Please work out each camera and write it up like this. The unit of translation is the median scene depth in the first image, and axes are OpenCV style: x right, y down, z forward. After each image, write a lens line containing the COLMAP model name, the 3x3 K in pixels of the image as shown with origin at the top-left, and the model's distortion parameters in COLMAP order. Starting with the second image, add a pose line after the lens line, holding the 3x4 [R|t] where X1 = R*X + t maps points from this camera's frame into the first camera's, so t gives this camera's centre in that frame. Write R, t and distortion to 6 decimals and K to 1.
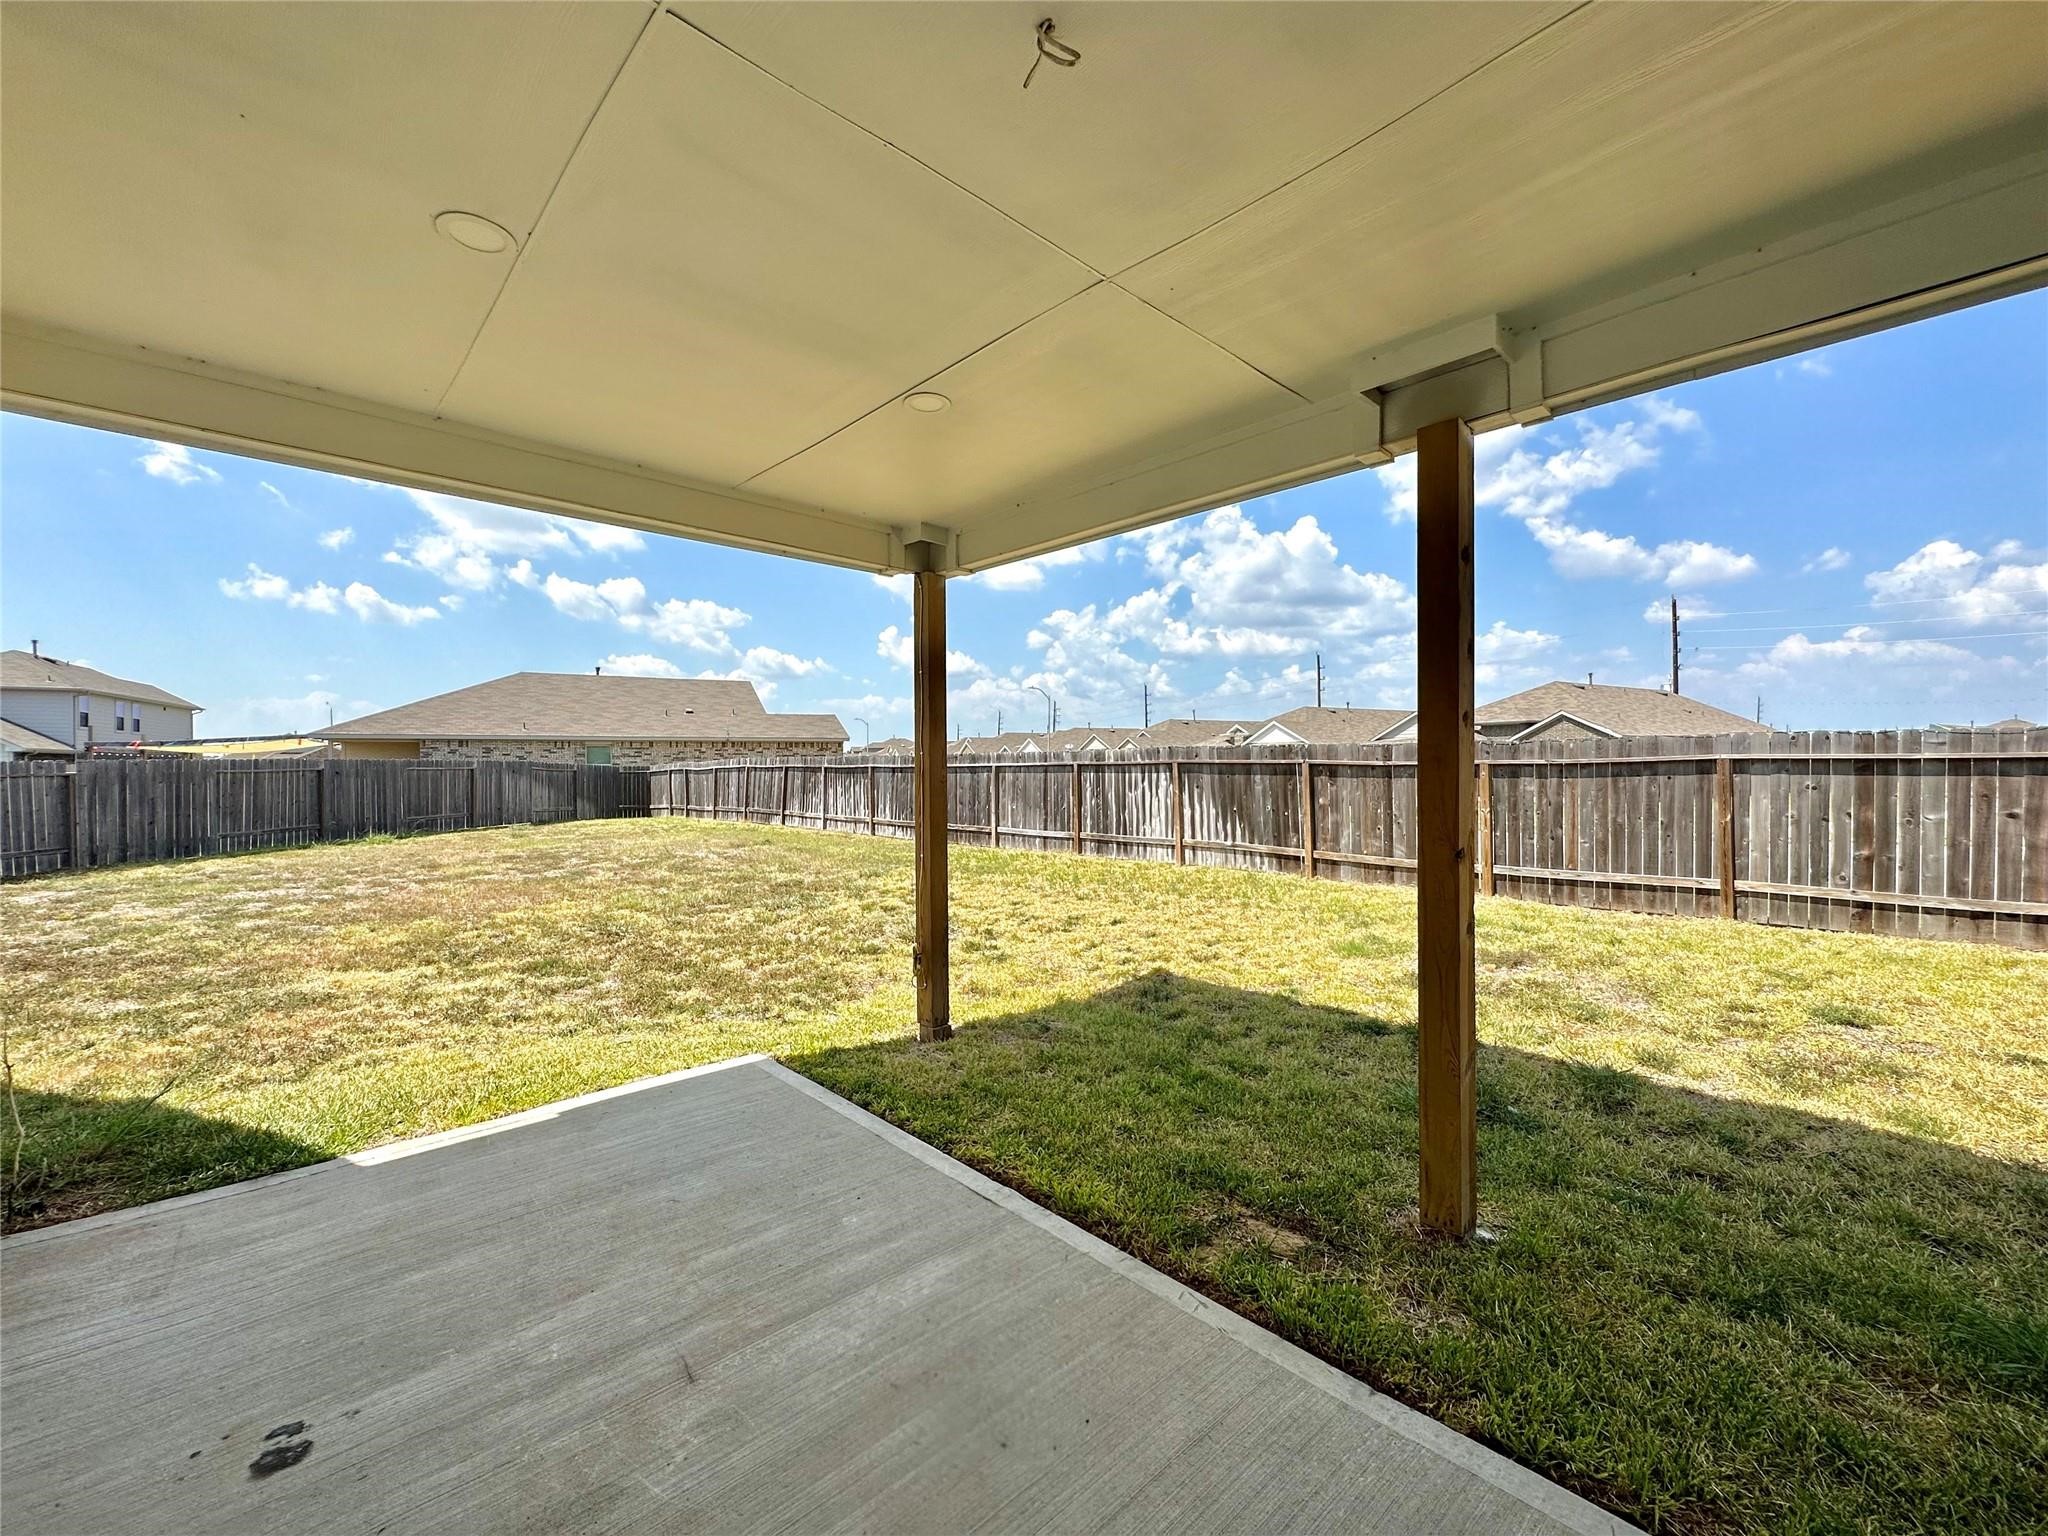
lens RADIAL K [[812.6, 0, 1024.0], [0, 812.6, 768.0], [0, 0, 1]] dist [-0.002868, -0.000296]
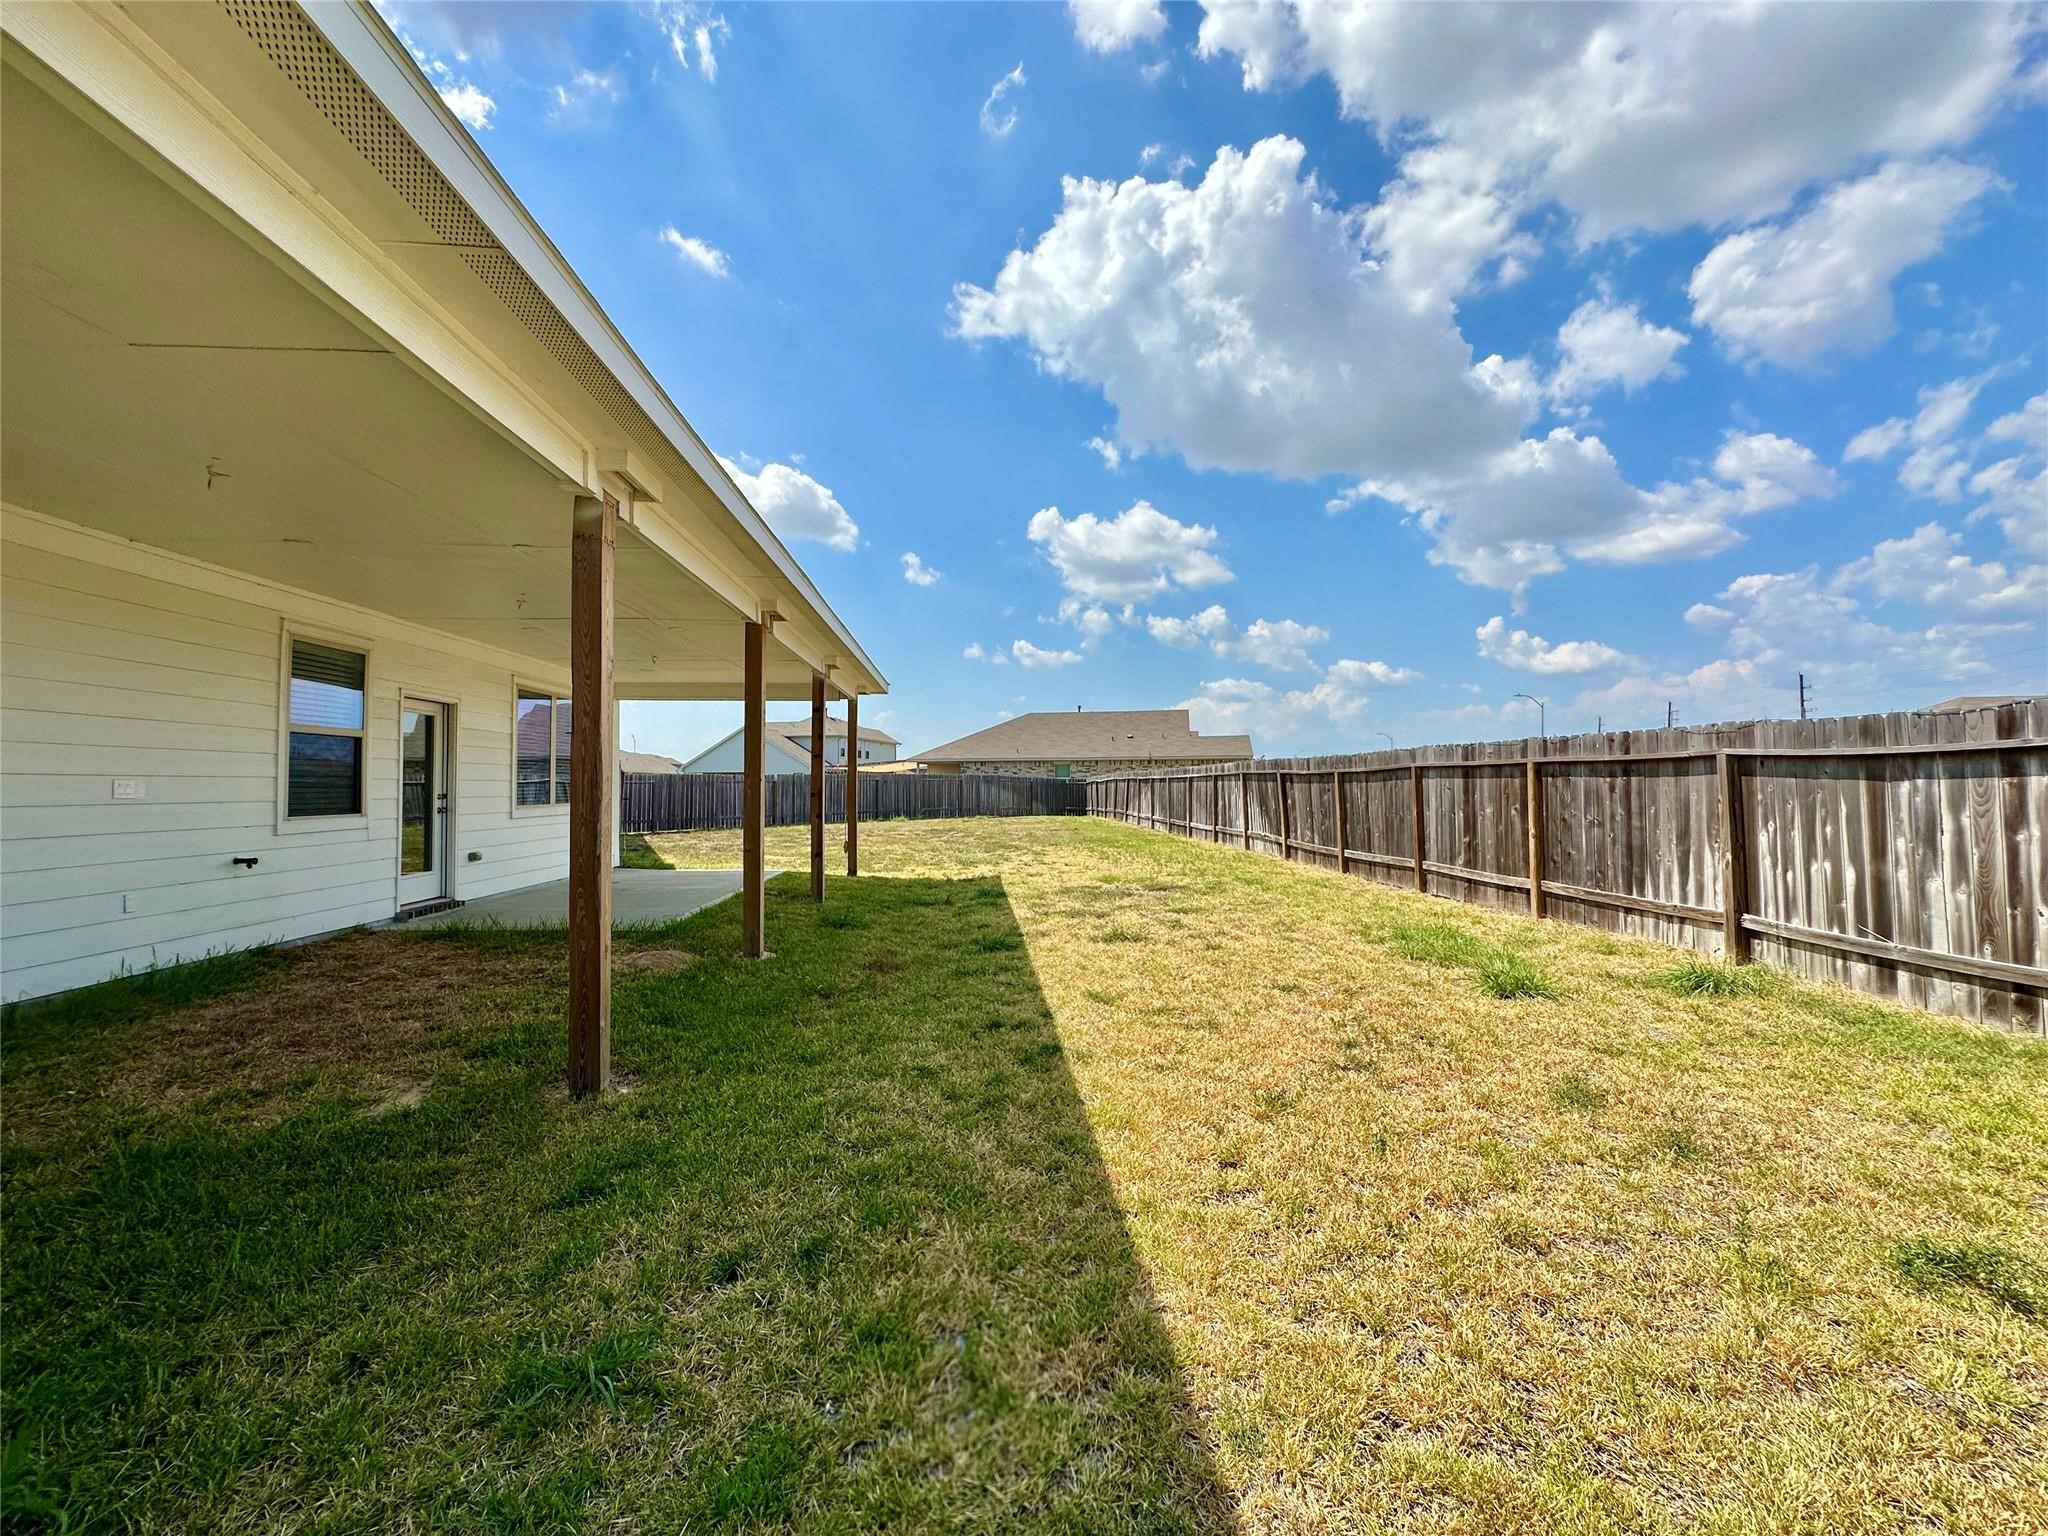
lens RADIAL K [[812.6, 0, 1024.0], [0, 812.6, 768.0], [0, 0, 1]] dist [-0.002868, -0.000296]
pose [[0.767298, -0.008923, -0.641229, 0.631823], [-0.003351, 0.999834, -0.017923, 0.008295], [0.641282, 0.015901, 0.767140, -0.205975]]
